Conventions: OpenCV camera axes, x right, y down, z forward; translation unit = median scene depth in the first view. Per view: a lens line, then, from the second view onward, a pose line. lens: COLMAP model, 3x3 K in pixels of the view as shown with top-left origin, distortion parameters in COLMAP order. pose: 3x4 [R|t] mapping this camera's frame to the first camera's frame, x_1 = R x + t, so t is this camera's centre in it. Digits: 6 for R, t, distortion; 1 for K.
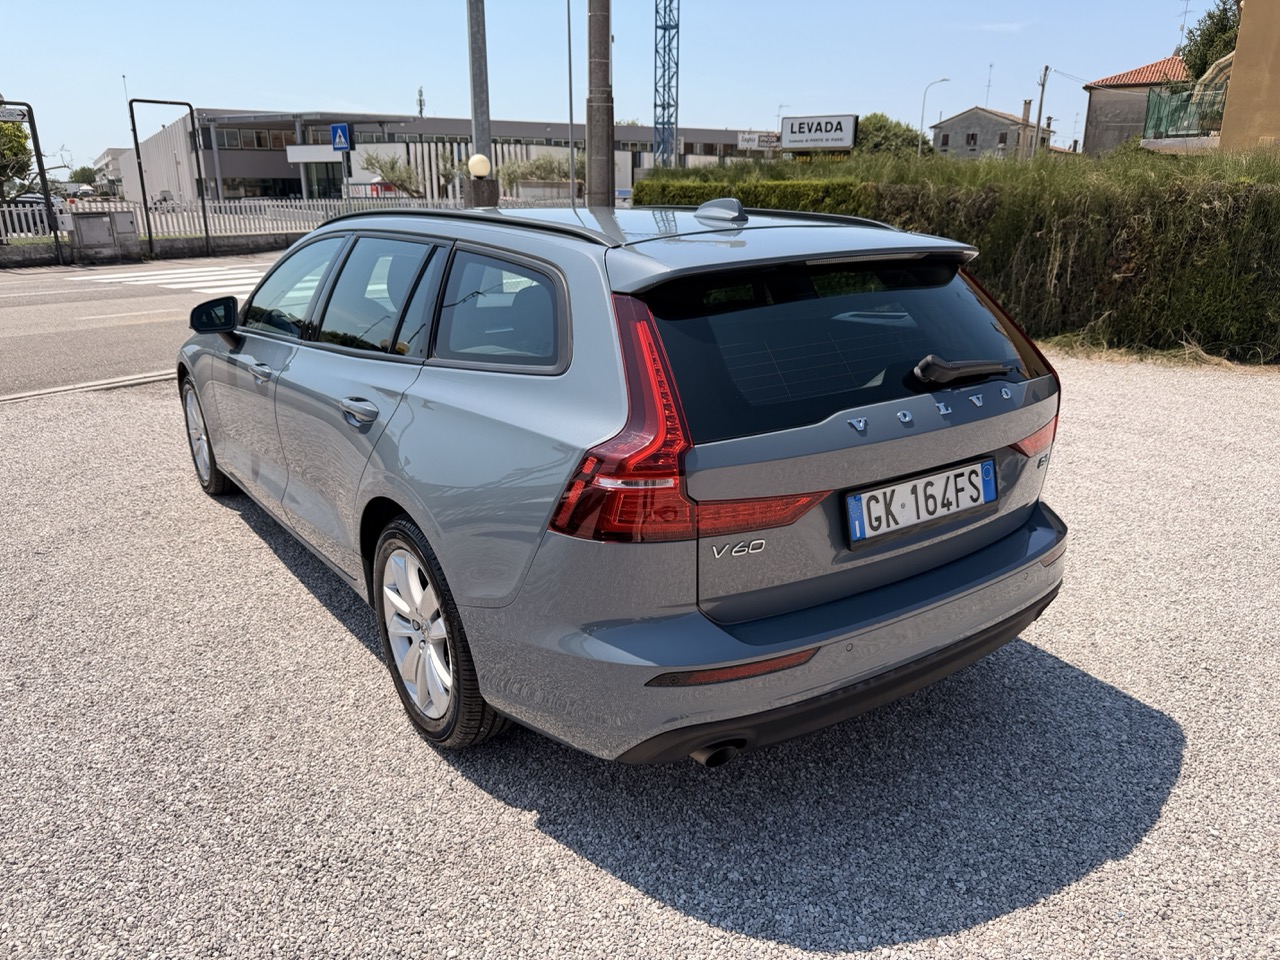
lens RADIAL K [[912.2, 0, 630.0], [0, 912.2, 486.0], [0, 0, 1]] dist [0.052554, -0.070636]
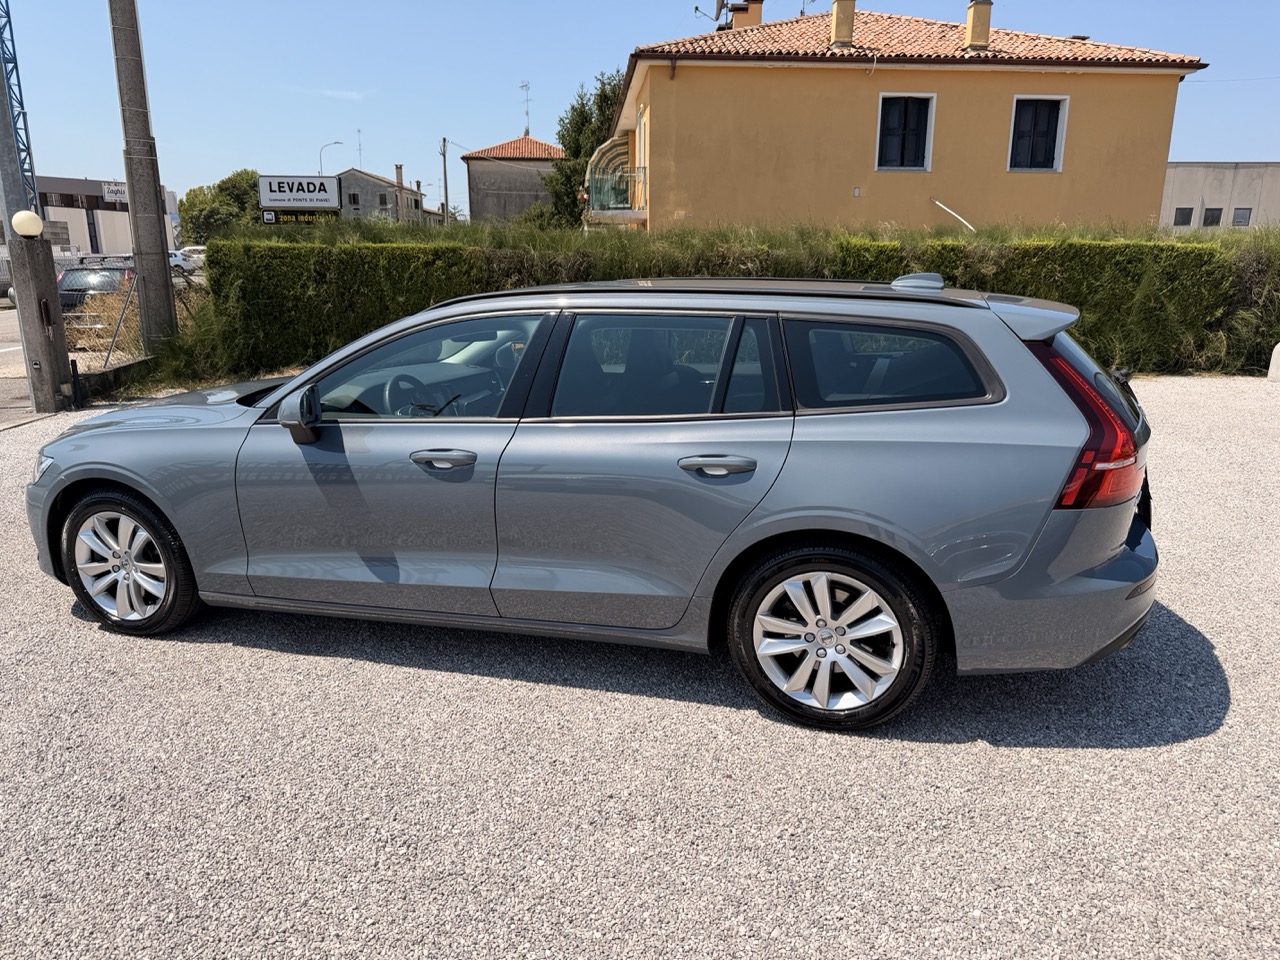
lens RADIAL K [[912.2, 0, 630.0], [0, 912.2, 486.0], [0, 0, 1]] dist [0.052554, -0.070636]
pose [[0.794938, -0.150698, 0.587676, -0.237812], [0.183070, 0.983090, 0.004459, -0.019146], [-0.578410, 0.104041, 0.809084, 0.036456]]
